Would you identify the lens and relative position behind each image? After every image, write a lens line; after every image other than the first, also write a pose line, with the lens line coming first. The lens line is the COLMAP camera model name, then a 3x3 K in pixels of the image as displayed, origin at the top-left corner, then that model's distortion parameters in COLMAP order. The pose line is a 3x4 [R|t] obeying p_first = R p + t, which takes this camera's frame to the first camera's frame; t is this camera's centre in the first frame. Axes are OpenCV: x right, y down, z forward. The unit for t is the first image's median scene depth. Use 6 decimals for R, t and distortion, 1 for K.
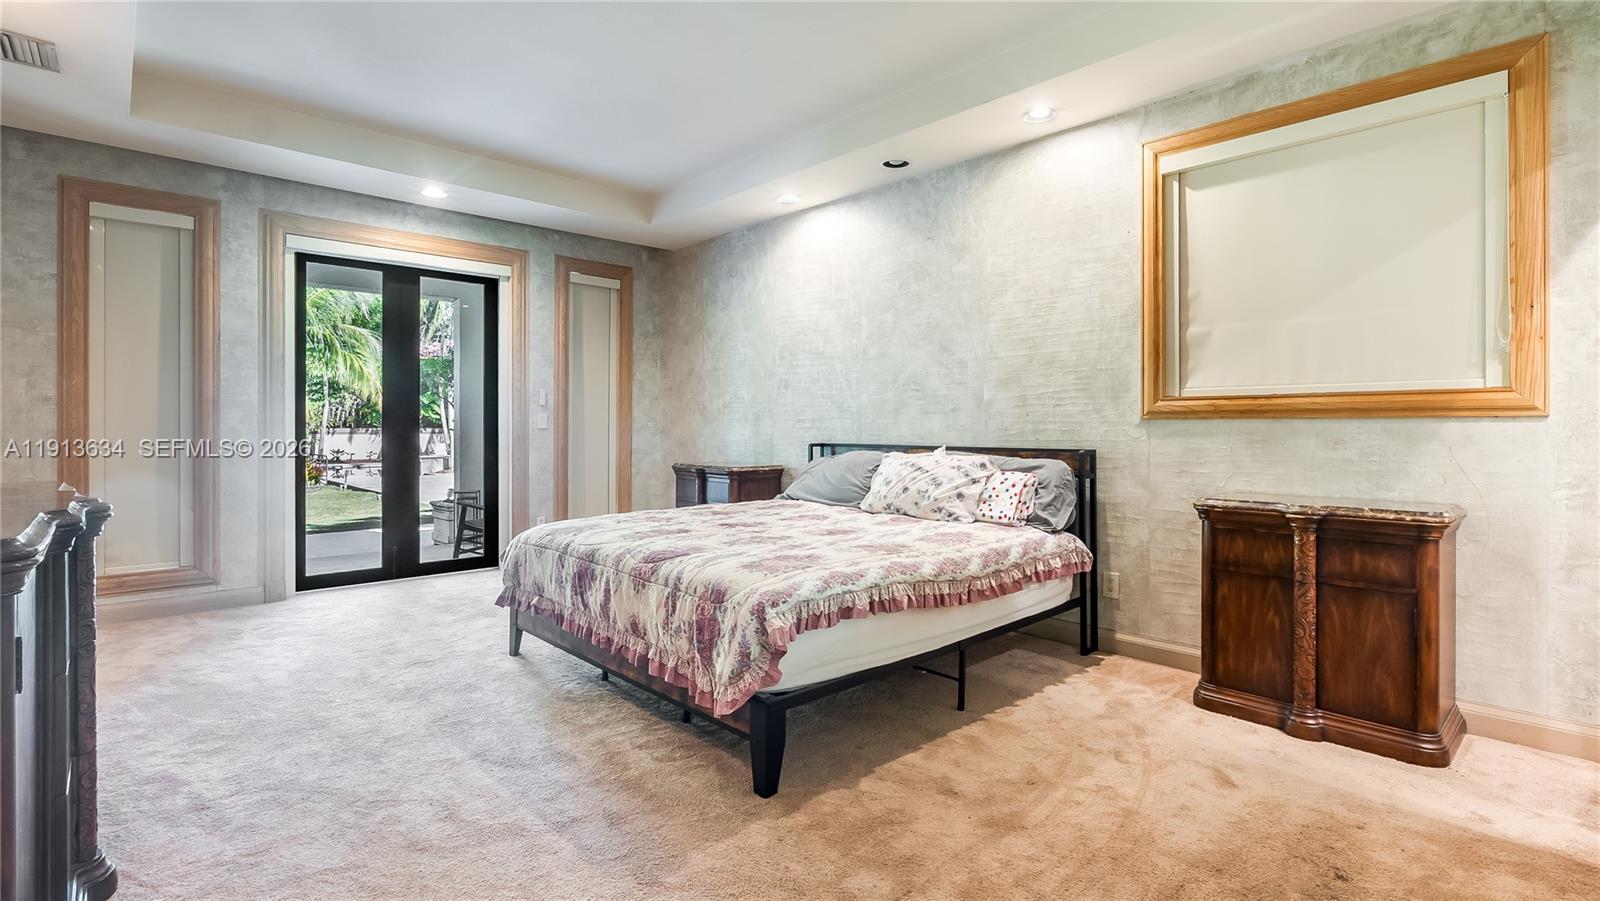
lens RADIAL K [[752.5, 0, 804.8], [0, 752.5, 458.9], [0, 0, 1]] dist [0.000978, 0.001054]
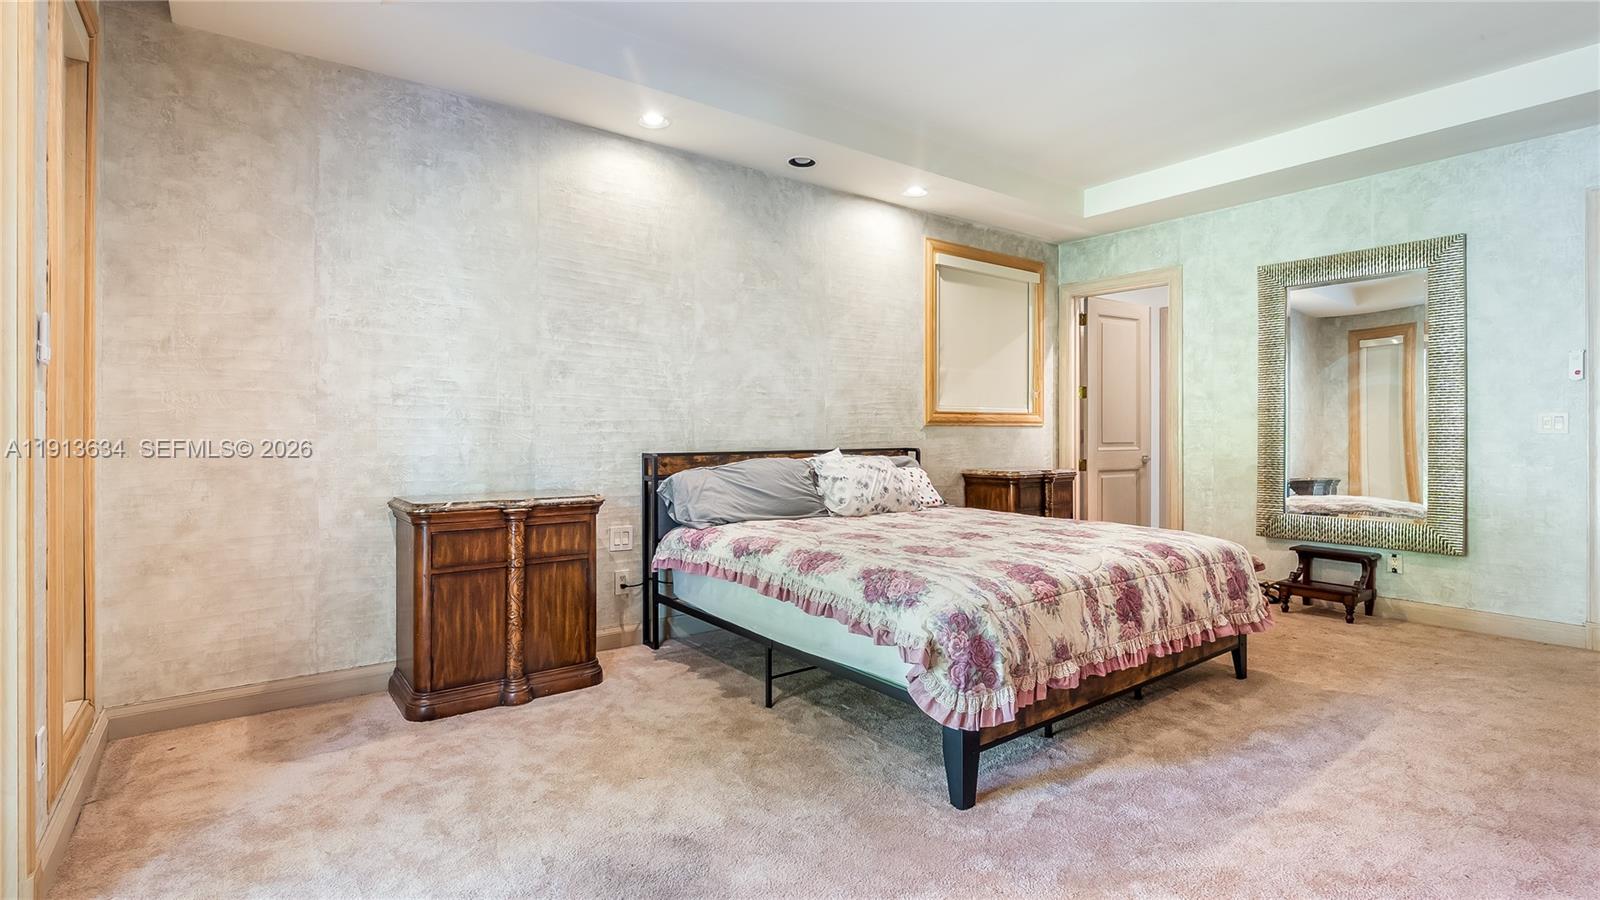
lens RADIAL K [[752.5, 0, 804.8], [0, 752.5, 458.4], [0, 0, 1]] dist [0.000978, 0.001054]
pose [[0.097806, -0.037397, 0.994503, -0.837580], [0.044956, 0.998440, 0.033124, -0.039200], [-0.994190, 0.041469, 0.099335, 0.885403]]
